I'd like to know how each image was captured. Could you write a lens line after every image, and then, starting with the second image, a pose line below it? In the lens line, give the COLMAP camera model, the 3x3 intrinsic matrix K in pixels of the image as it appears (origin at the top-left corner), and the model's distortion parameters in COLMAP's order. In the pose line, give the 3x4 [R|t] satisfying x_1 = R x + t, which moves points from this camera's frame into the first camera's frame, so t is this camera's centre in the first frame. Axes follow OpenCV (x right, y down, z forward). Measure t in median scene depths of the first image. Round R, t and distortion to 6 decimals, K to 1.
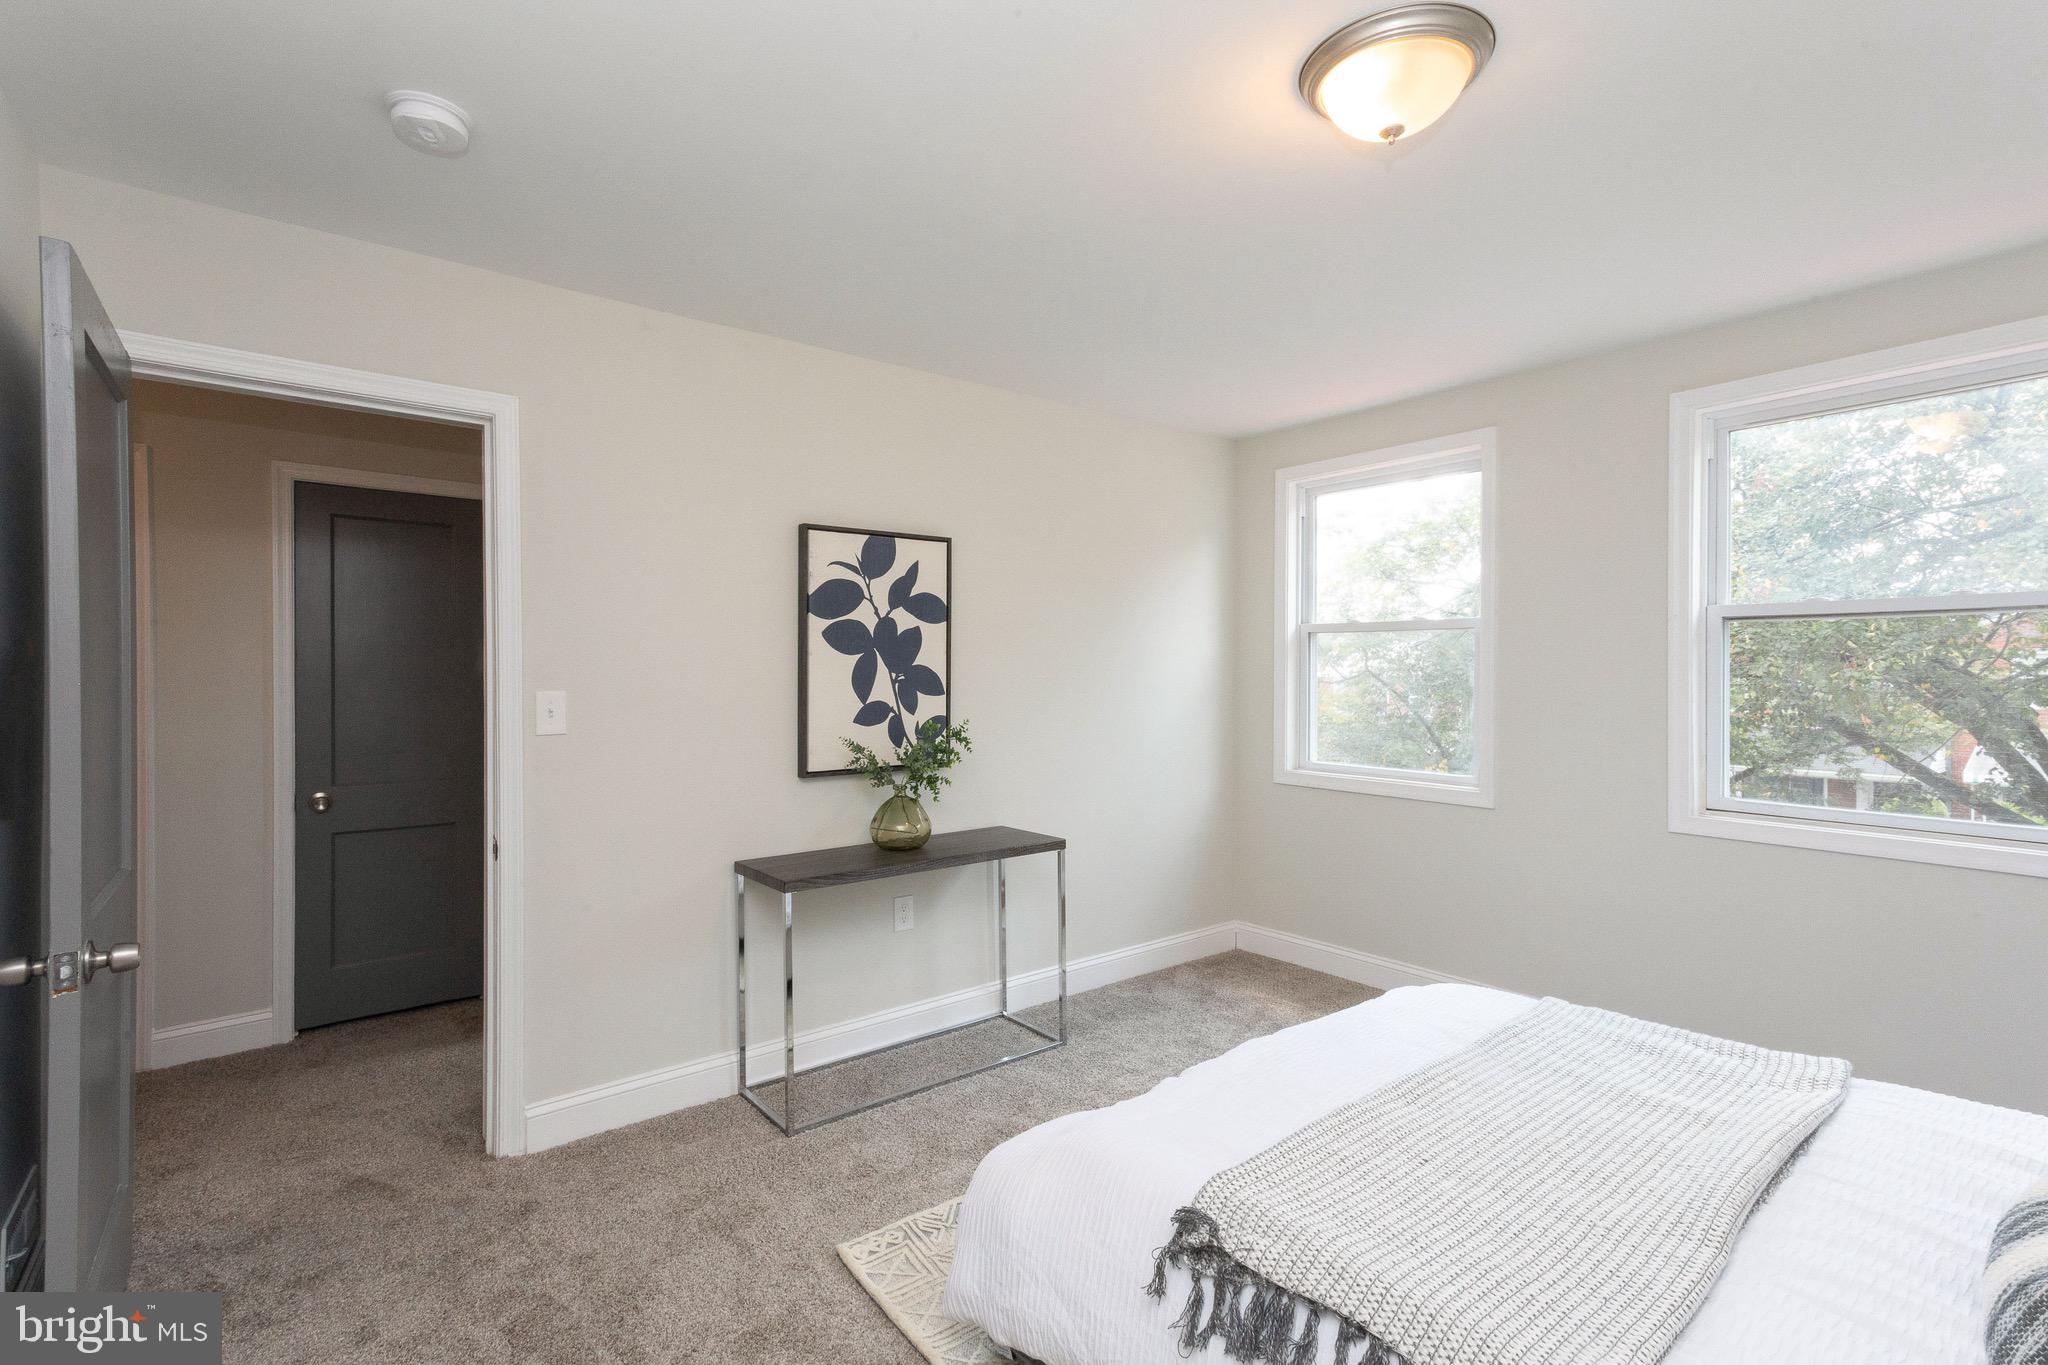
lens RADIAL K [[957.2, 0, 1018.7], [0, 957.2, 665.9], [0, 0, 1]] dist [0.000369, 0.000387]
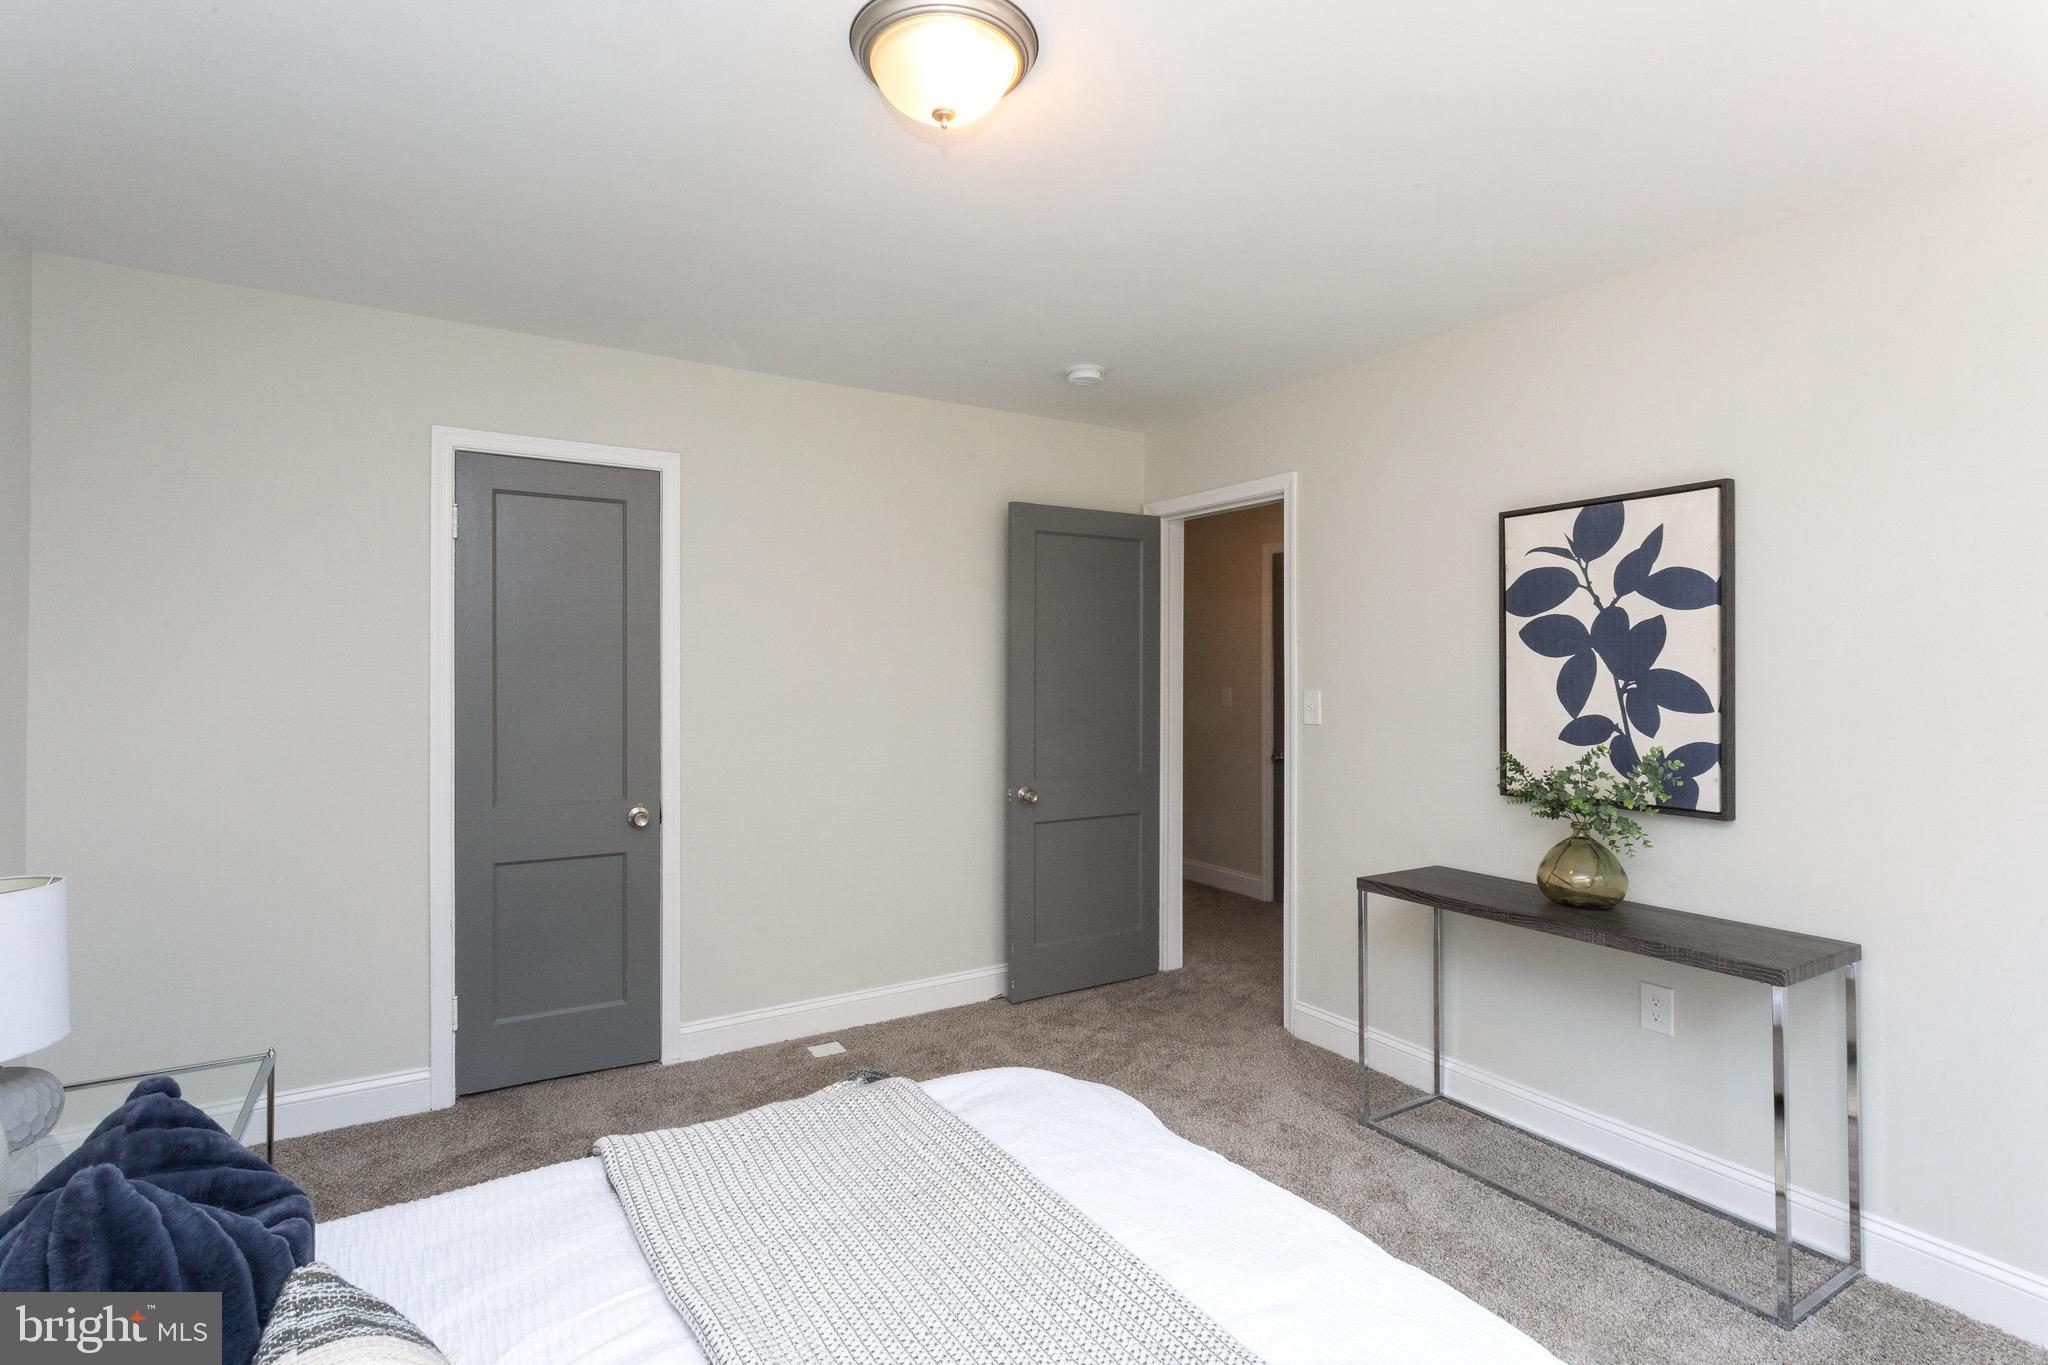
lens RADIAL K [[1000.8, 0, 1025.0], [0, 1000.8, 675.3], [0, 0, 1]] dist [0.001097, 0.000198]
pose [[-0.141061, -0.001118, -0.990000, 0.730681], [-0.007459, 0.999972, -0.000066, 0.007588], [0.989973, 0.007375, -0.141066, 0.651620]]
